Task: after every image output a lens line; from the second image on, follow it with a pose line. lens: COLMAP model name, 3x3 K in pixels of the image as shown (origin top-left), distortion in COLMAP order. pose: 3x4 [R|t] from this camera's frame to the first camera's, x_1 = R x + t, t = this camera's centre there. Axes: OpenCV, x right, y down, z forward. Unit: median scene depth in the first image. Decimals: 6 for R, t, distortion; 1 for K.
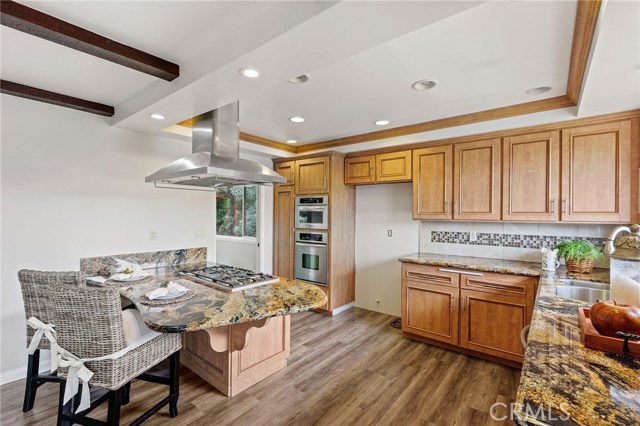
lens RADIAL K [[296.3, 0, 320.0], [0, 296.3, 213.0], [0, 0, 1]] dist [0.000184, 0.000071]
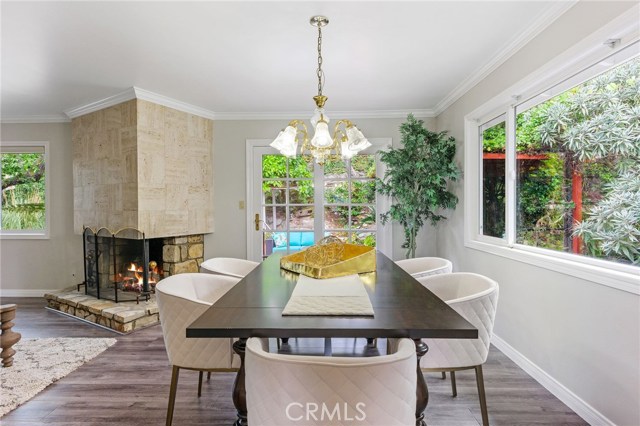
lens RADIAL K [[330.8, 0, 320.0], [0, 330.8, 213.0], [0, 0, 1]] dist [-0.001044, -0.000167]
pose [[0.599816, 0.000917, -0.800137, -0.357654], [0.007916, 0.999944, 0.007080, 0.070019], [0.800098, -0.010581, 0.599775, 1.176503]]
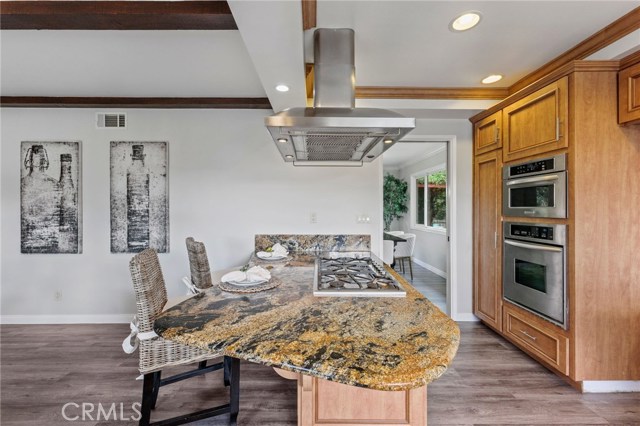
lens RADIAL K [[263.8, 0, 318.9], [0, 263.8, 206.8], [0, 0, 1]] dist [0.000796, 0.000087]
pose [[0.626874, -0.013178, -0.779009, 0.140796], [0.002862, 0.999889, -0.014612, 0.050638], [0.779115, 0.006930, 0.626843, 0.461152]]
